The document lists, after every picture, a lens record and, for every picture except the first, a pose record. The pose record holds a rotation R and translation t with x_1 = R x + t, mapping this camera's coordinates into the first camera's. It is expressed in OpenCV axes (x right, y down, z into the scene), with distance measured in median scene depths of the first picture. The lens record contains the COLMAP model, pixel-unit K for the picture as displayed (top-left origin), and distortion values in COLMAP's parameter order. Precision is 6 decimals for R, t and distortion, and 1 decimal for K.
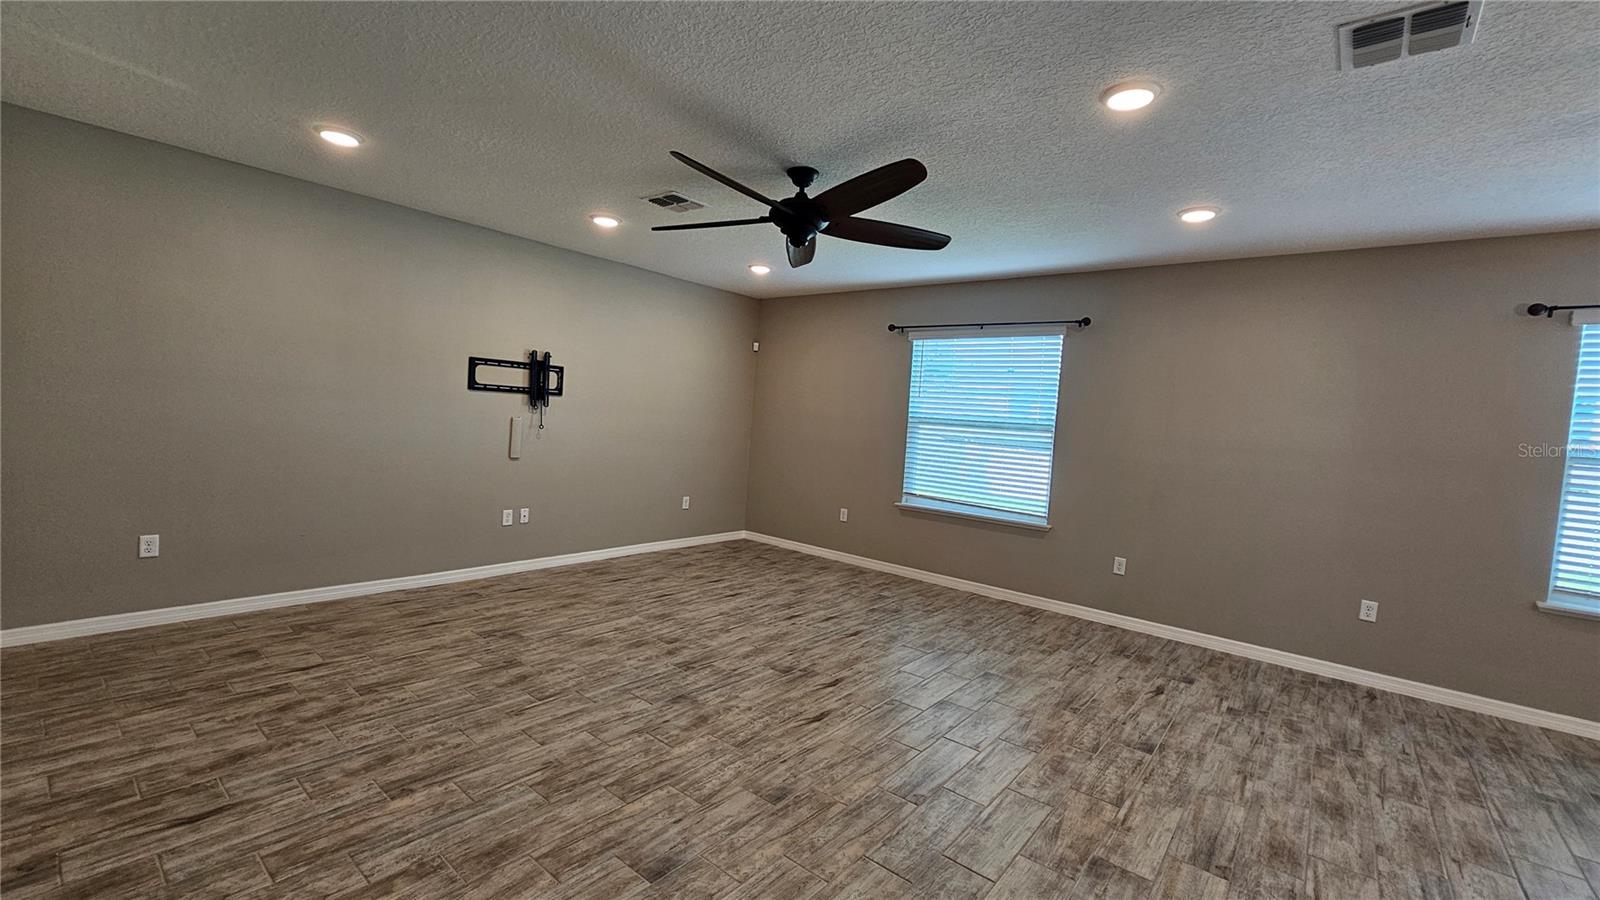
lens RADIAL K [[656.0, 0, 793.3], [0, 656.0, 451.9], [0, 0, 1]] dist [-0.009171, 0.002460]
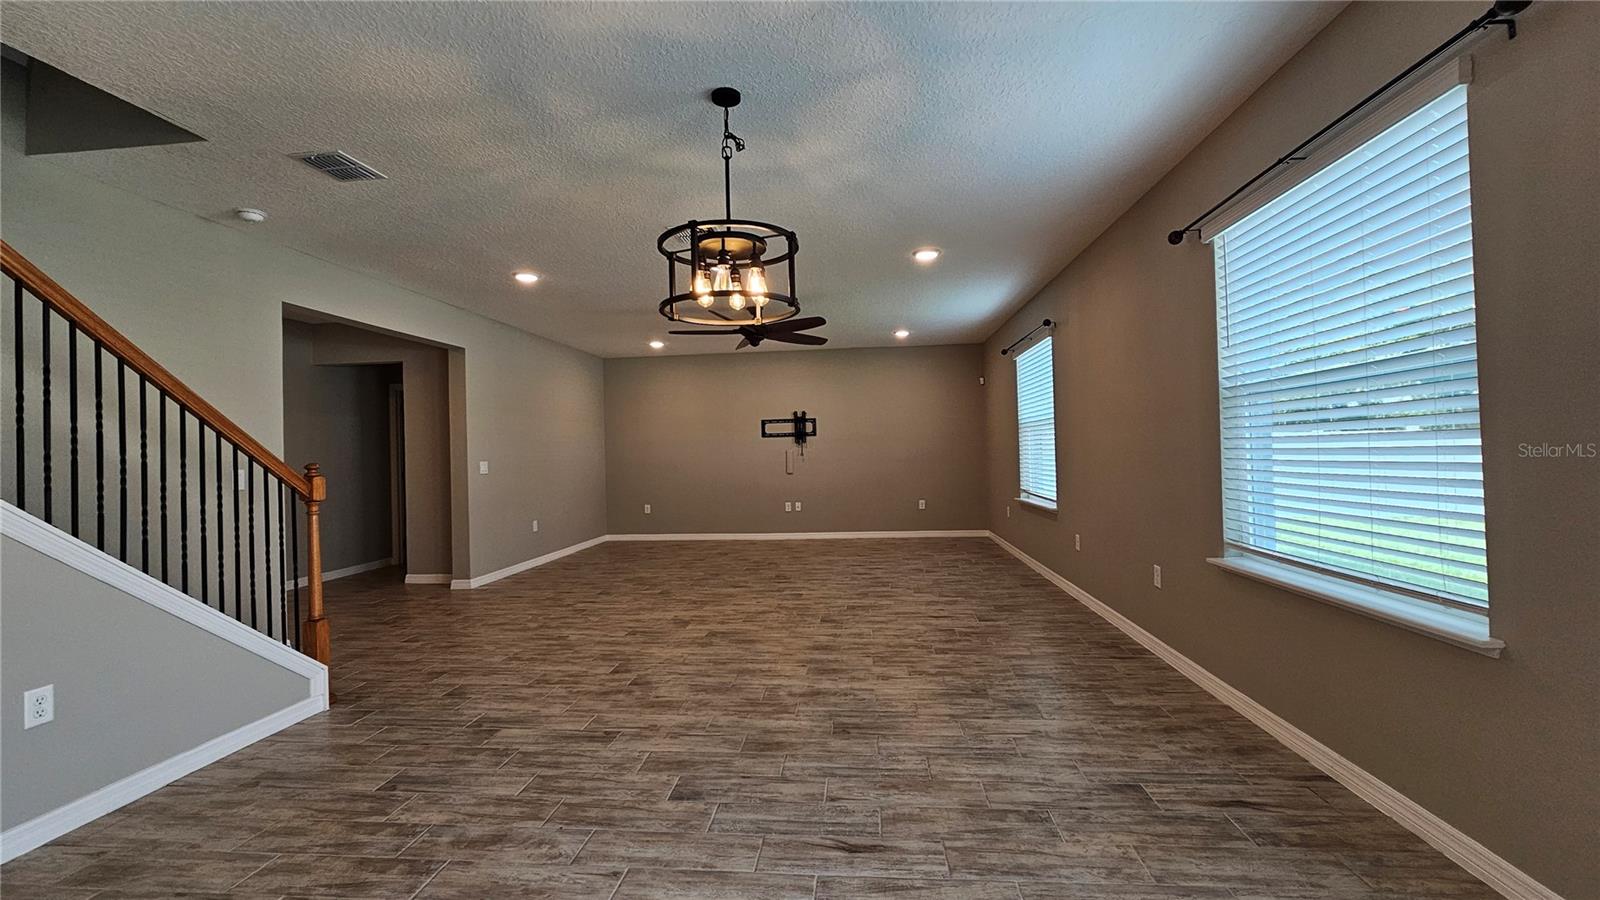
lens RADIAL K [[656.0, 0, 789.3], [0, 656.0, 443.5], [0, 0, 1]] dist [-0.009171, 0.002460]
pose [[0.549320, -0.091283, -0.830611, 1.525838], [0.014569, 0.994910, -0.099705, 0.153655], [0.835485, 0.042669, 0.547854, 0.035782]]
